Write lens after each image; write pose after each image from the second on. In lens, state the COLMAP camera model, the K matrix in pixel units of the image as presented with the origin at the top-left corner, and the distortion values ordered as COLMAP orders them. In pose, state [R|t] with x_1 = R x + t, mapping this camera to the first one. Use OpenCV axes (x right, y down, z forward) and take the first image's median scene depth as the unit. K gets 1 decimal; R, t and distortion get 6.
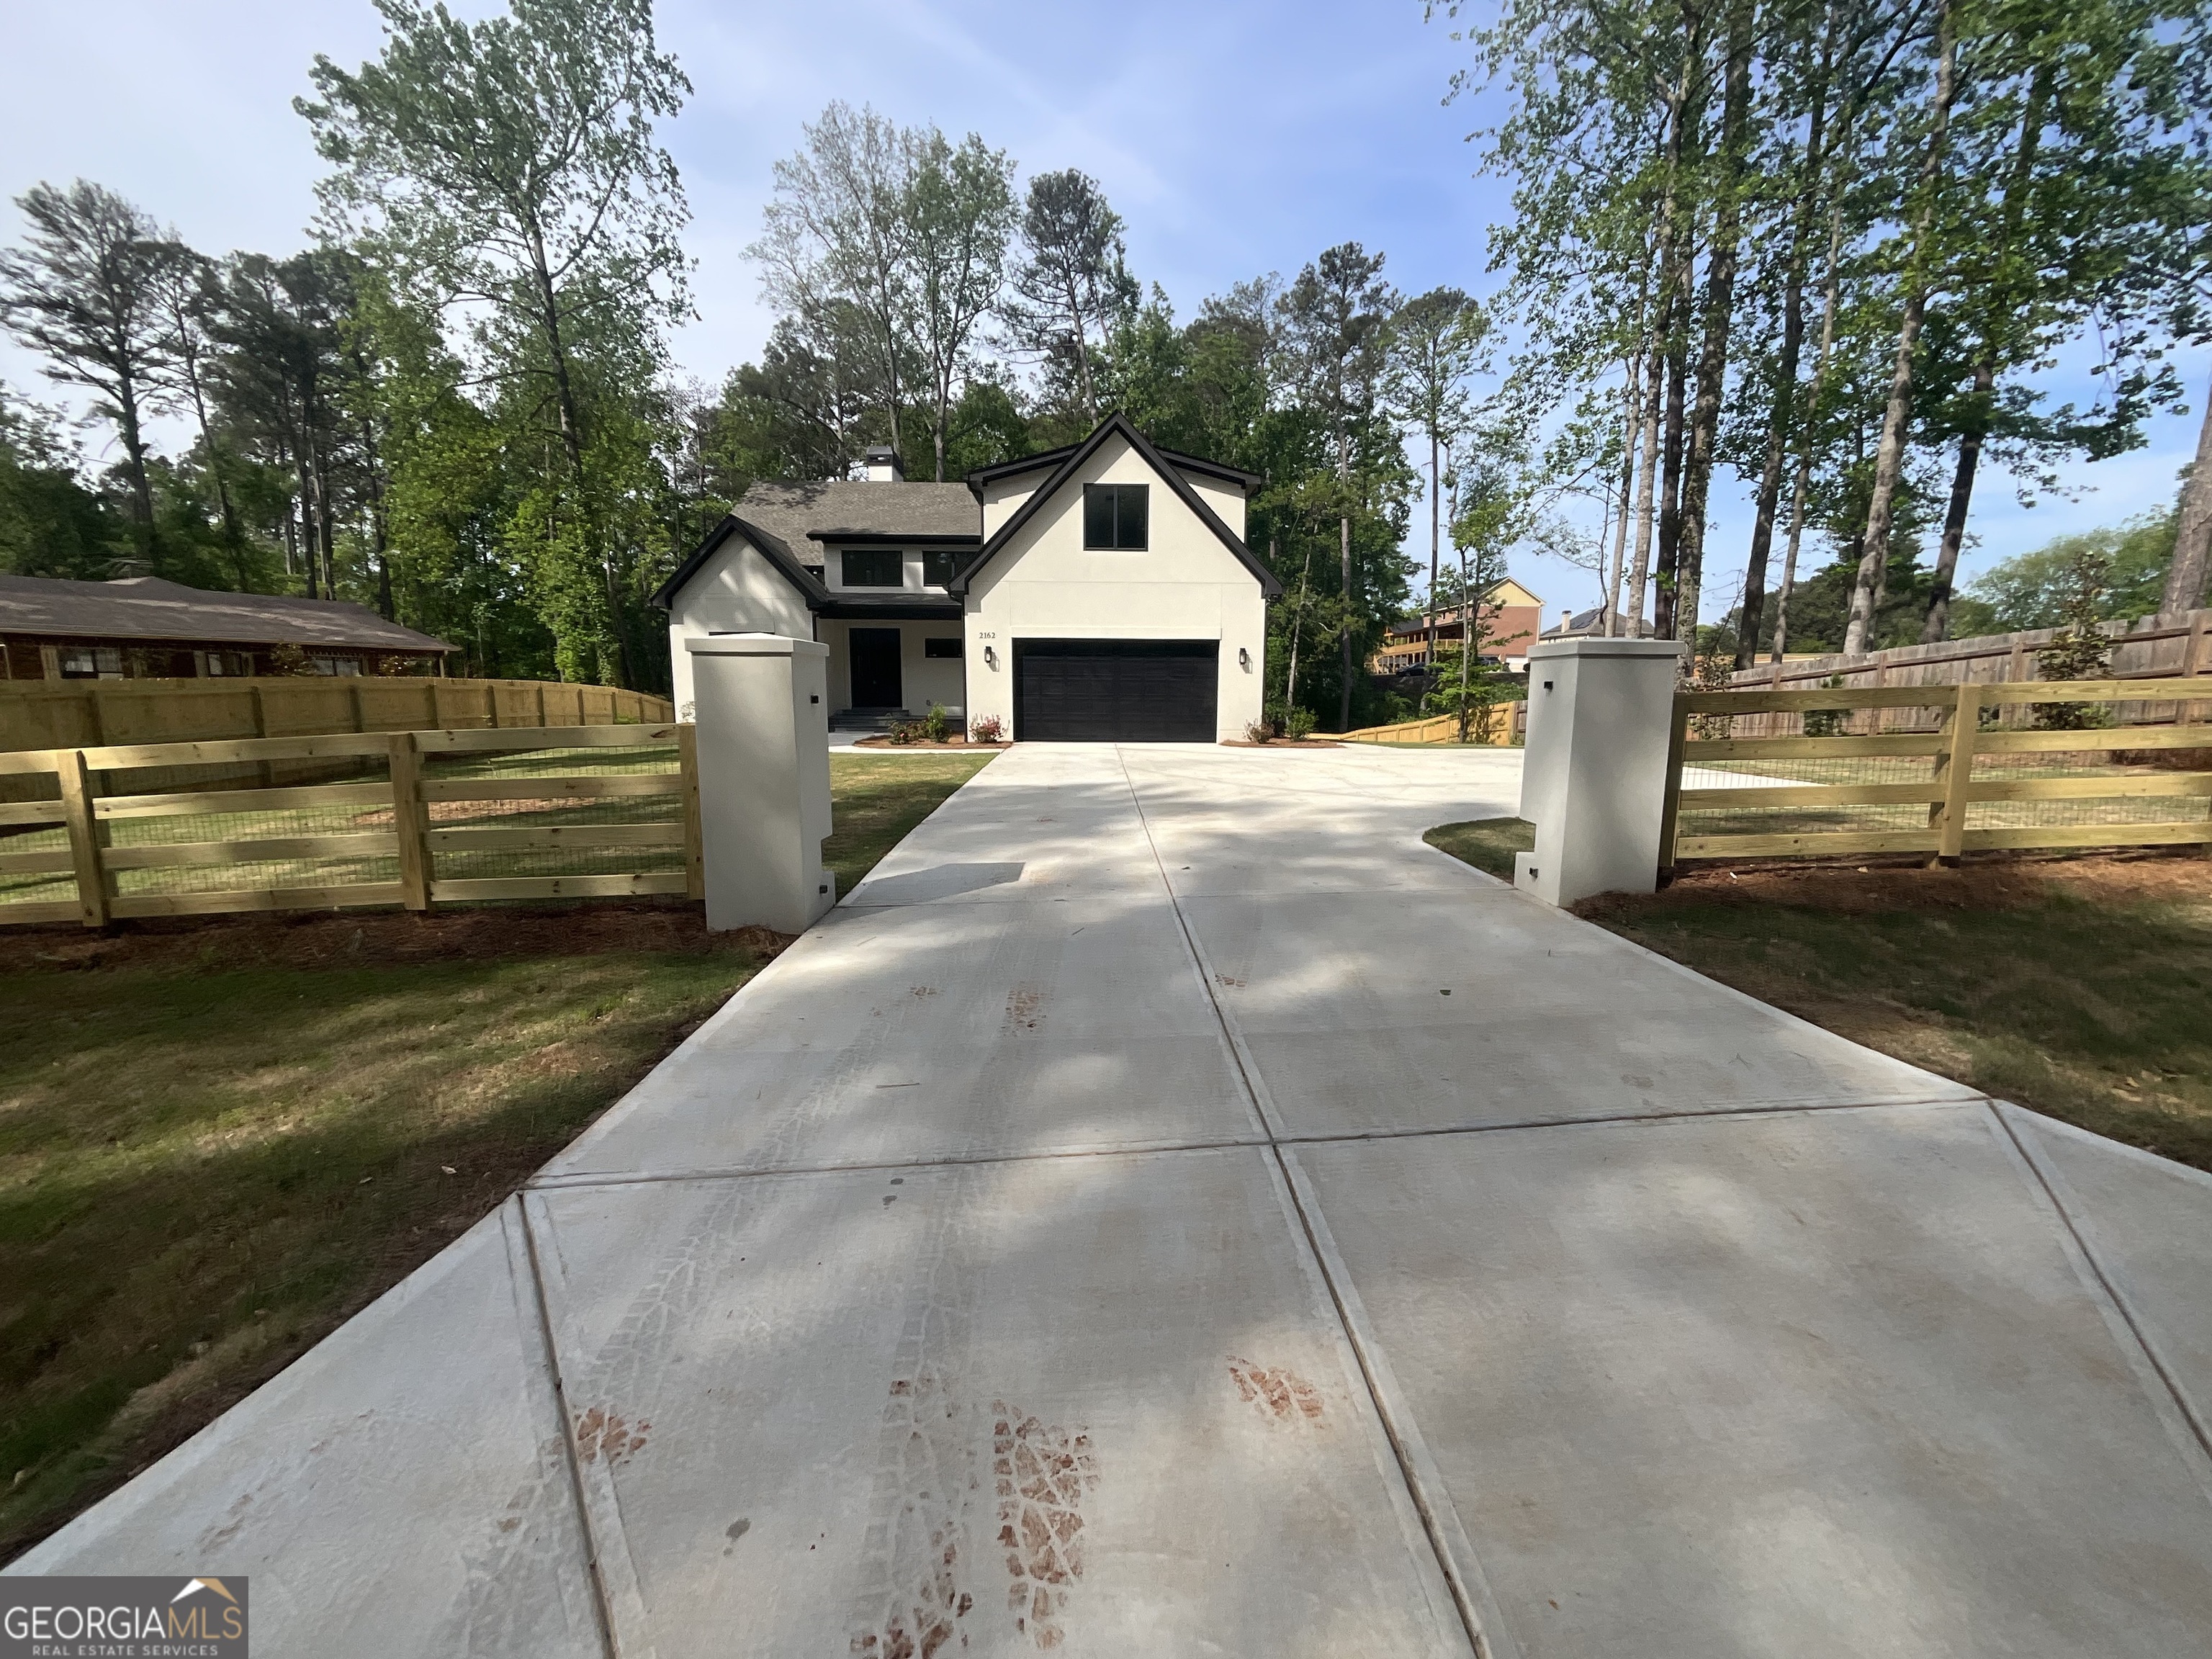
lens RADIAL K [[891.6, 0, 1106.0], [0, 891.6, 829.5], [0, 0, 1]] dist [-0.001069, -0.000138]
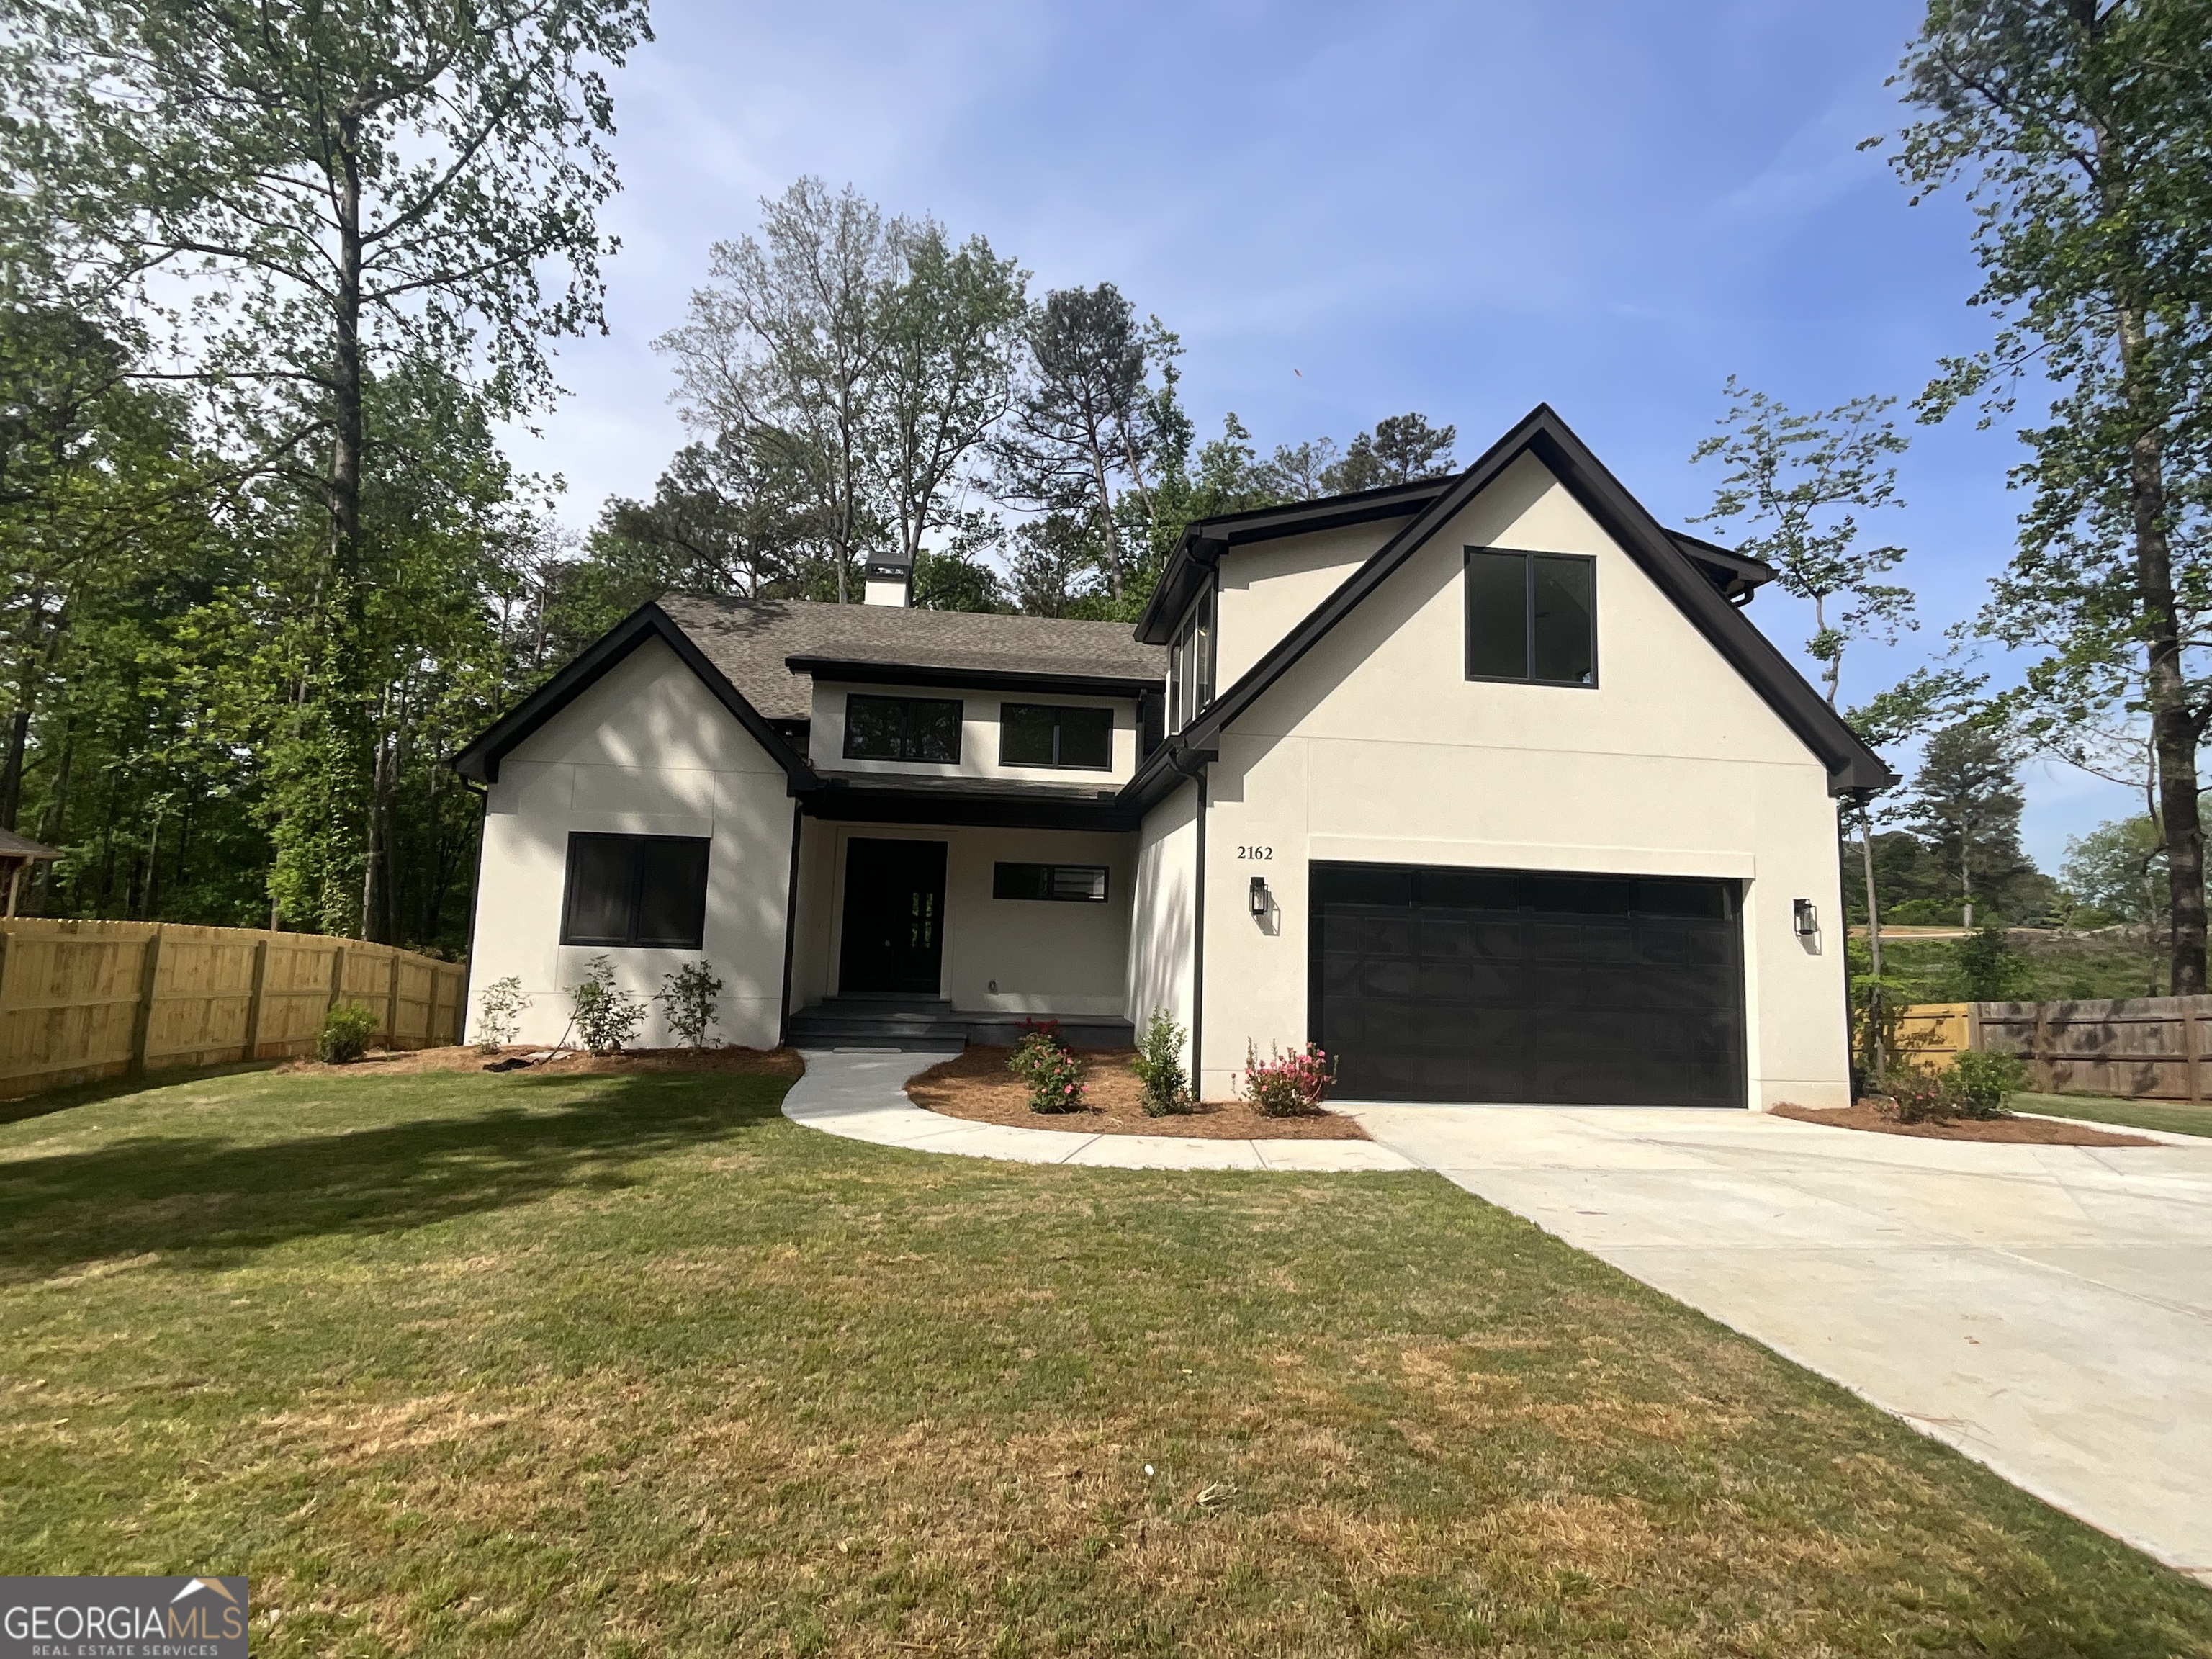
lens RADIAL K [[1099.9, 0, 1106.0], [0, 1099.9, 829.5], [0, 0, 1]] dist [-0.001330, -0.000628]
pose [[0.995358, 0.036971, 0.088857, -0.107627], [-0.012848, 0.966052, -0.258028, -0.037718], [-0.095380, 0.255689, 0.962043, 0.206445]]
